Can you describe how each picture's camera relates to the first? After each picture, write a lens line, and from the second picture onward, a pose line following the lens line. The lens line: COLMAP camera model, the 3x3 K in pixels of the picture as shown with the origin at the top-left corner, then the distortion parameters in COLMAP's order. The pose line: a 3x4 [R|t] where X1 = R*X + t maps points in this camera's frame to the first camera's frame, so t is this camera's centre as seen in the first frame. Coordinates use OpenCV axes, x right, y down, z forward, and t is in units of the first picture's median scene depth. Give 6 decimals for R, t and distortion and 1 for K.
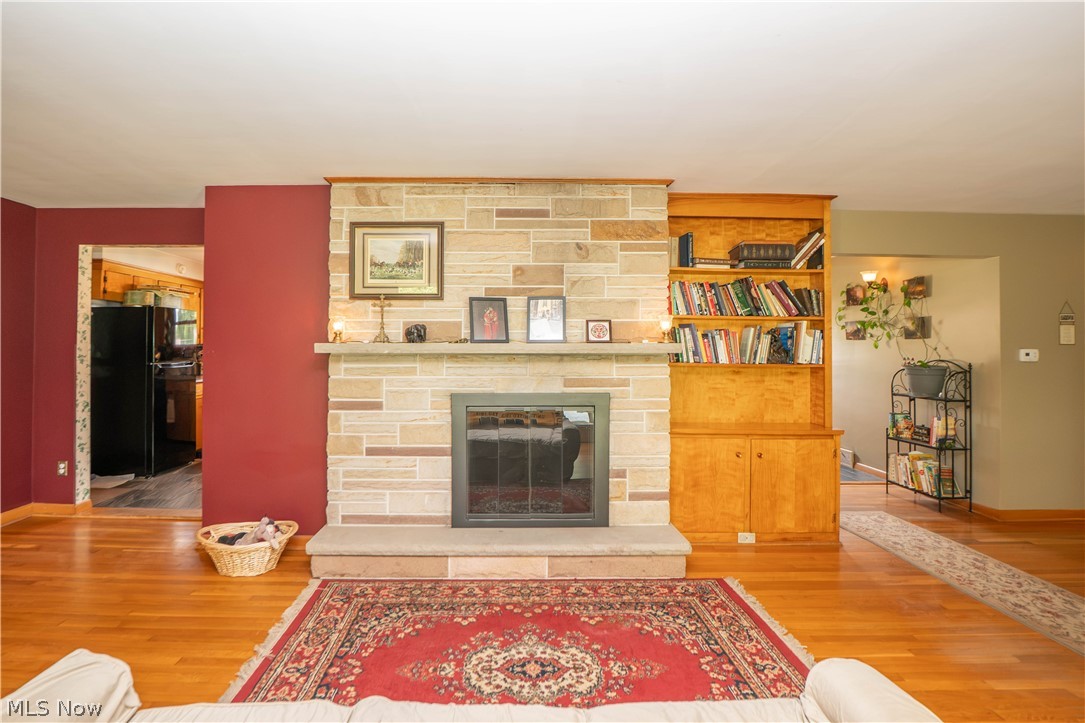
lens RADIAL K [[543.5, 0, 545.7], [0, 543.5, 343.7], [0, 0, 1]] dist [-0.028153, 0.005178]
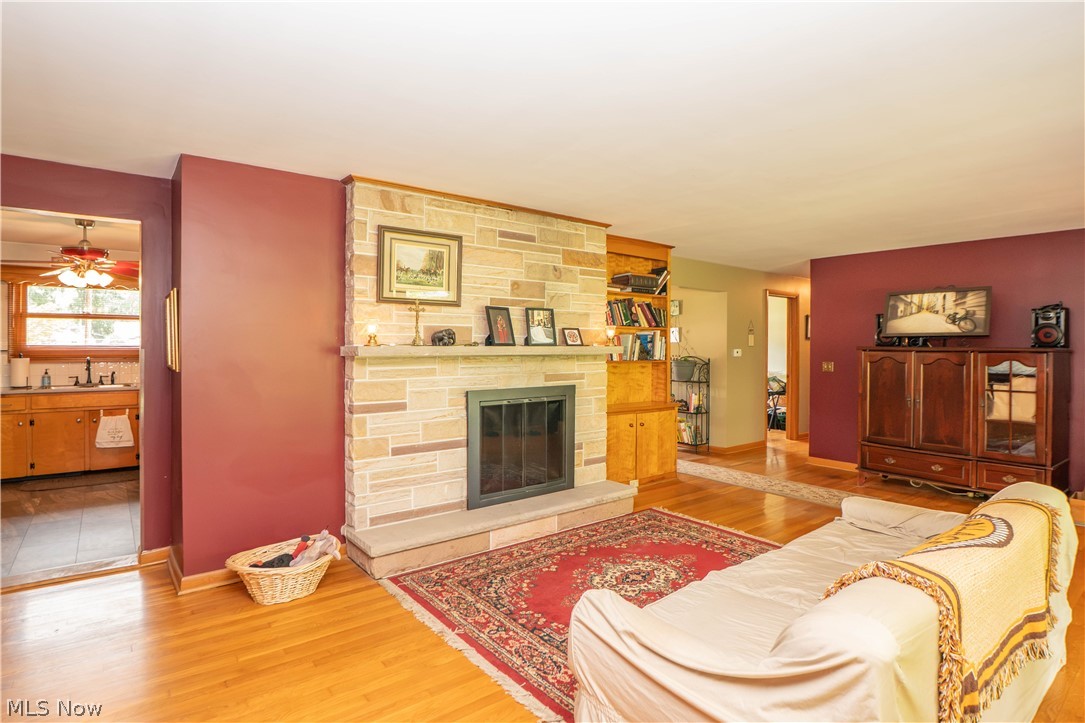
lens RADIAL K [[543.5, 0, 537.4], [0, 543.5, 358.4], [0, 0, 1]] dist [-0.028153, 0.005178]
pose [[0.804097, -0.014454, 0.594322, -0.717845], [-0.000109, 0.999701, 0.024460, -0.002955], [-0.594498, -0.019732, 0.803855, 0.016275]]
